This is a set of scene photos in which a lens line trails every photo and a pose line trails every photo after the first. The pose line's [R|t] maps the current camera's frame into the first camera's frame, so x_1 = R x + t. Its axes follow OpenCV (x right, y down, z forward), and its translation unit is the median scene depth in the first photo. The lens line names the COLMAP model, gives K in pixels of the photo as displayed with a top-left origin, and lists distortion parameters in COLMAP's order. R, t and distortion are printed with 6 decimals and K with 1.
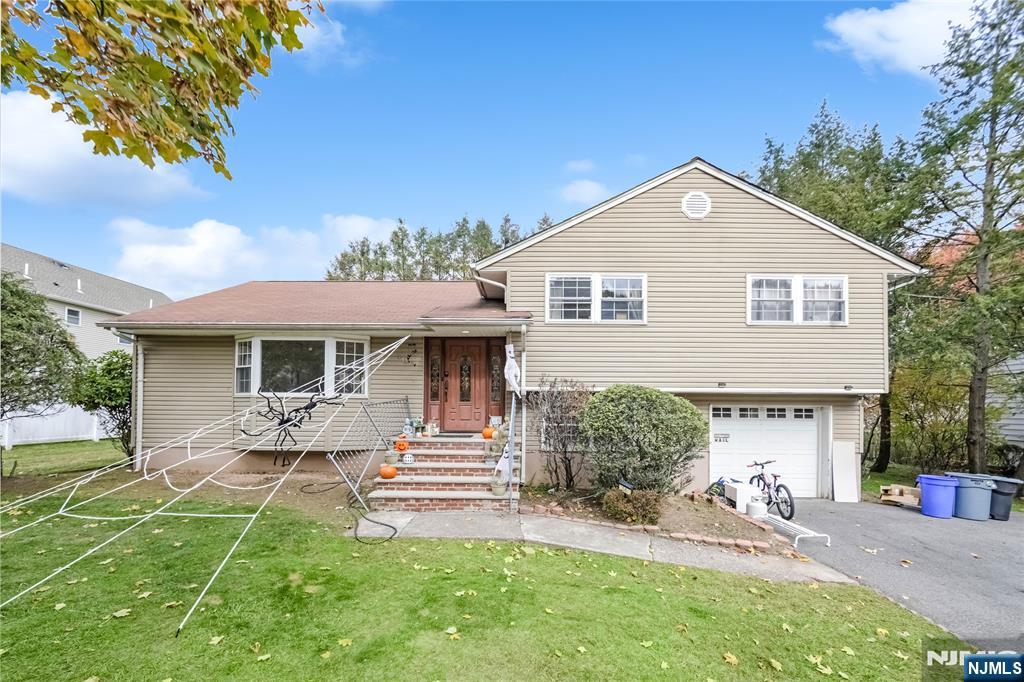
lens RADIAL K [[411.7, 0, 516.8], [0, 411.7, 399.3], [0, 0, 1]] dist [-0.006560, -0.000009]
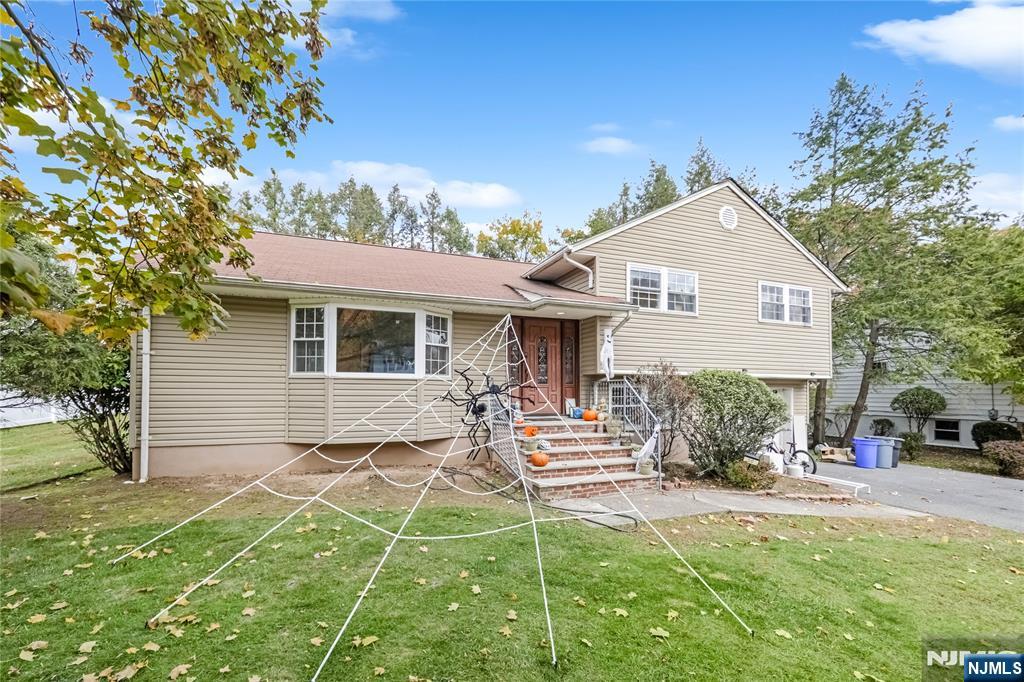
lens RADIAL K [[416.1, 0, 510.8], [0, 416.1, 379.3], [0, 0, 1]] dist [-0.008436, -0.000074]
pose [[0.934796, 0.006114, 0.355133, -0.587154], [-0.005238, 0.999980, -0.003427, -0.001771], [-0.355147, 0.001344, 0.934810, 0.111527]]
